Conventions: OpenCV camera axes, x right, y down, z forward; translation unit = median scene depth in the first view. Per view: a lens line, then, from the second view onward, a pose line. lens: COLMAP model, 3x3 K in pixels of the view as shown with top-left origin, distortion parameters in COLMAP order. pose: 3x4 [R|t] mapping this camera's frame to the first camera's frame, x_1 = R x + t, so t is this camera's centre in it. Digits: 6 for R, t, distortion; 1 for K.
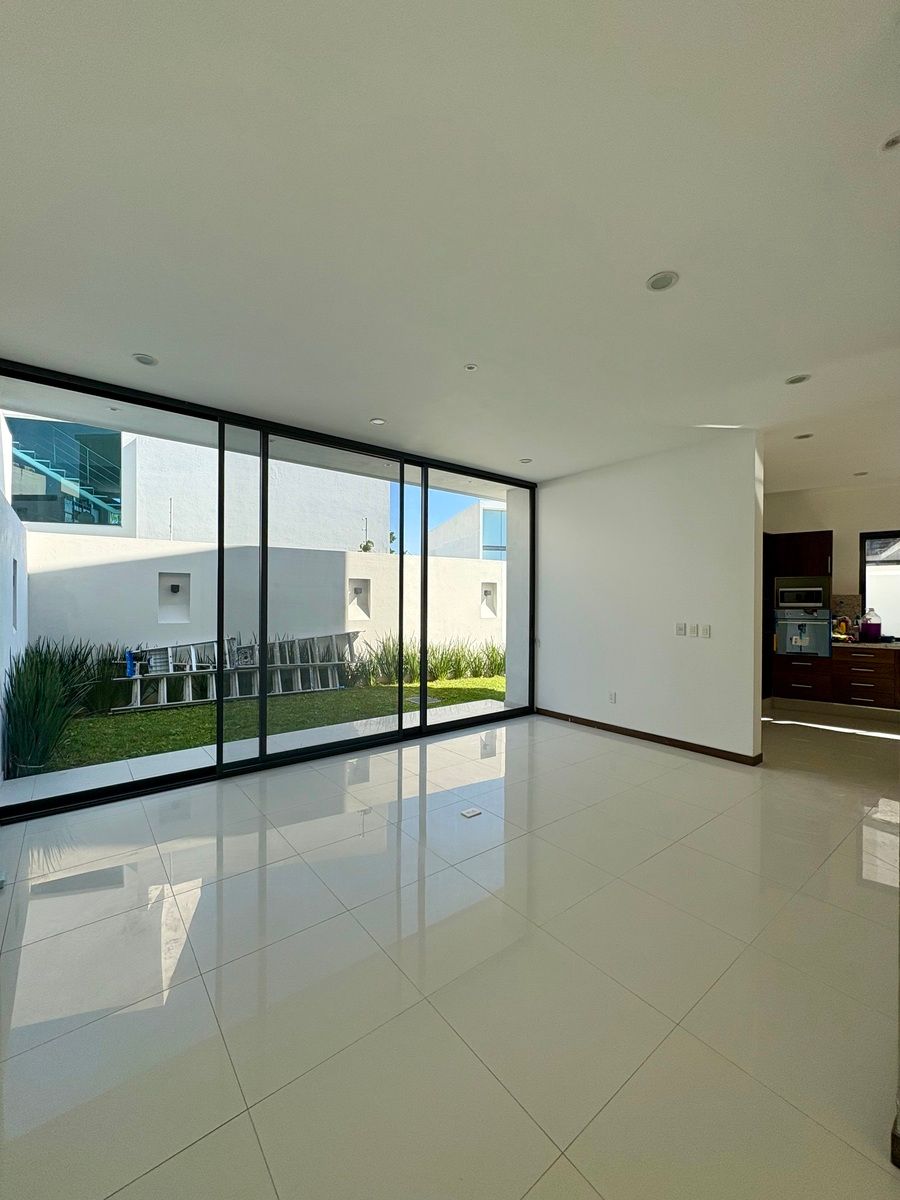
lens RADIAL K [[477.2, 0, 452.7], [0, 477.2, 603.6], [0, 0, 1]] dist [0.002415, -0.000765]
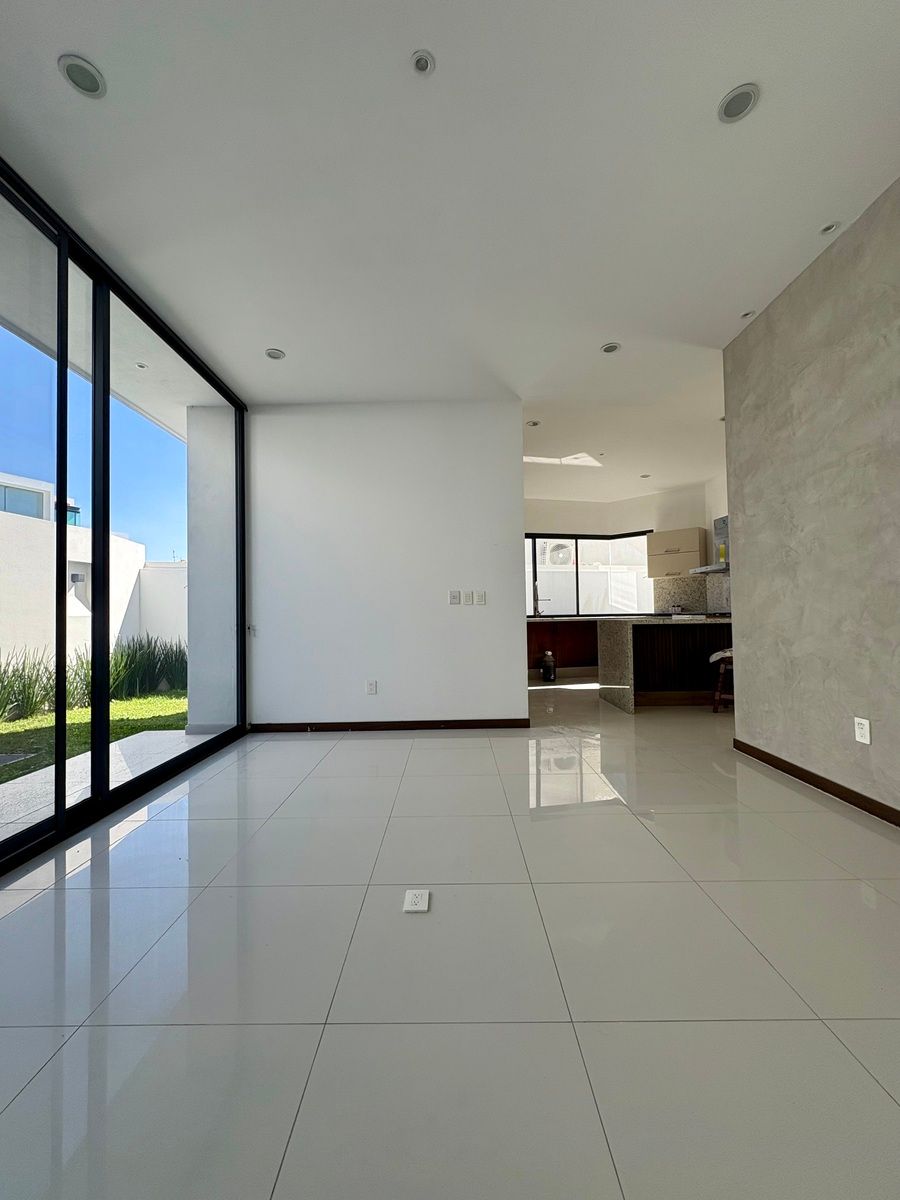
lens RADIAL K [[477.2, 0, 448.3], [0, 477.2, 602.2], [0, 0, 1]] dist [0.002415, -0.000765]
pose [[0.633308, 0.004859, 0.773884, -0.167989], [0.025501, 0.999306, -0.027143, 0.061643], [-0.773479, 0.036925, 0.632745, 0.305688]]
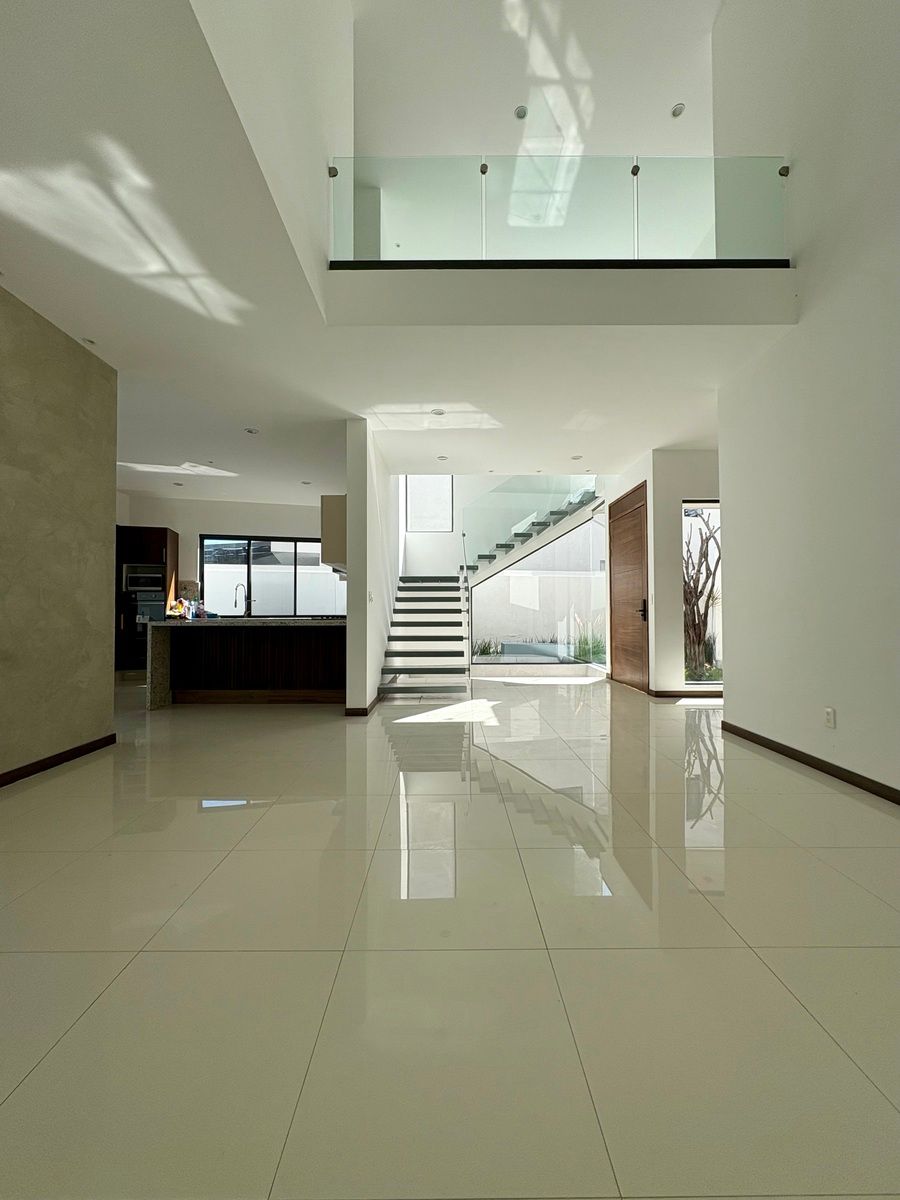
lens RADIAL K [[477.2, 0, 447.5], [0, 477.2, 603.2], [0, 0, 1]] dist [0.002415, -0.000765]
pose [[0.621147, 0.010686, 0.783621, 0.263633], [0.011010, 0.999689, -0.022359, 0.070185], [-0.783616, 0.022516, 0.620837, -0.295957]]
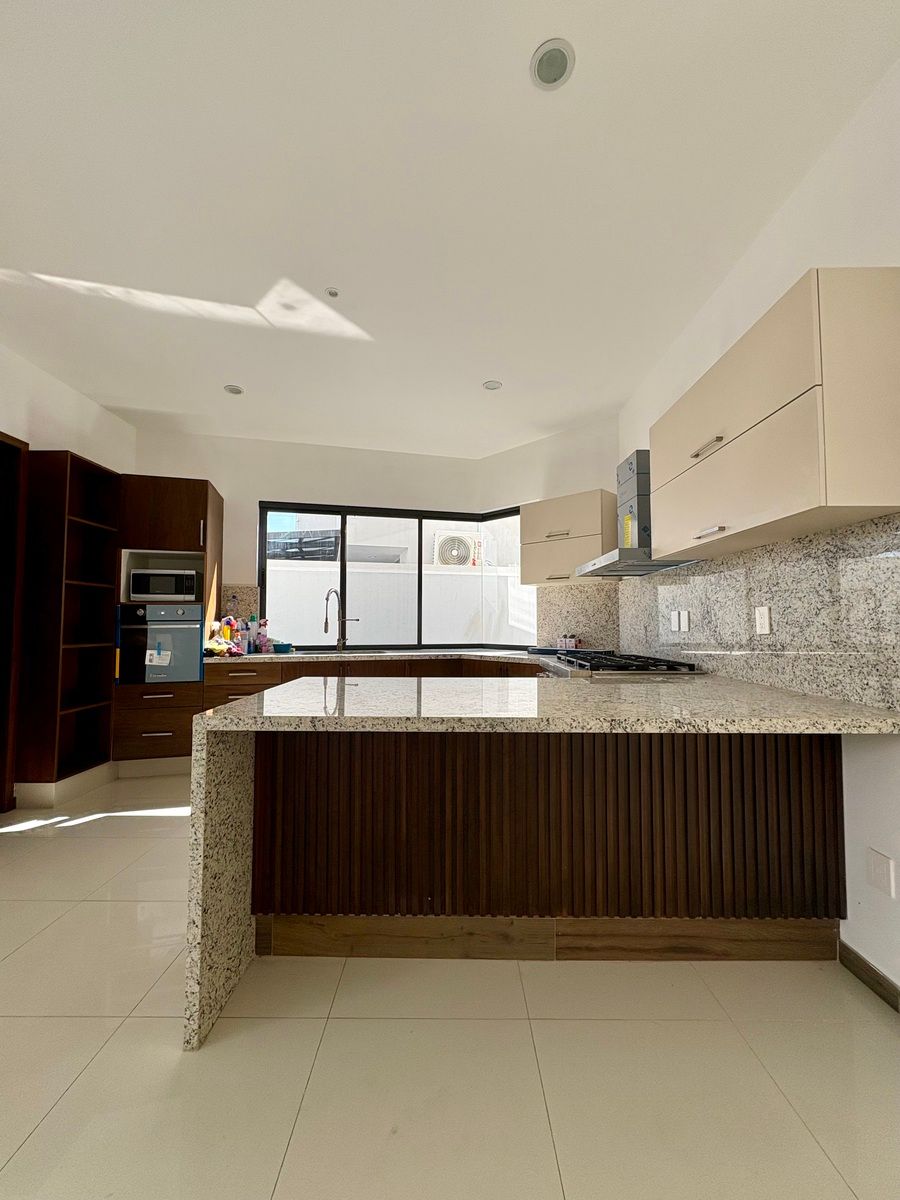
lens RADIAL K [[477.2, 0, 446.2], [0, 477.2, 598.0], [0, 0, 1]] dist [0.002415, -0.000765]
pose [[0.626068, 0.039350, 0.778775, 0.468203], [0.006224, 0.998442, -0.055453, 0.037546], [-0.779744, 0.039564, 0.624848, 0.337175]]
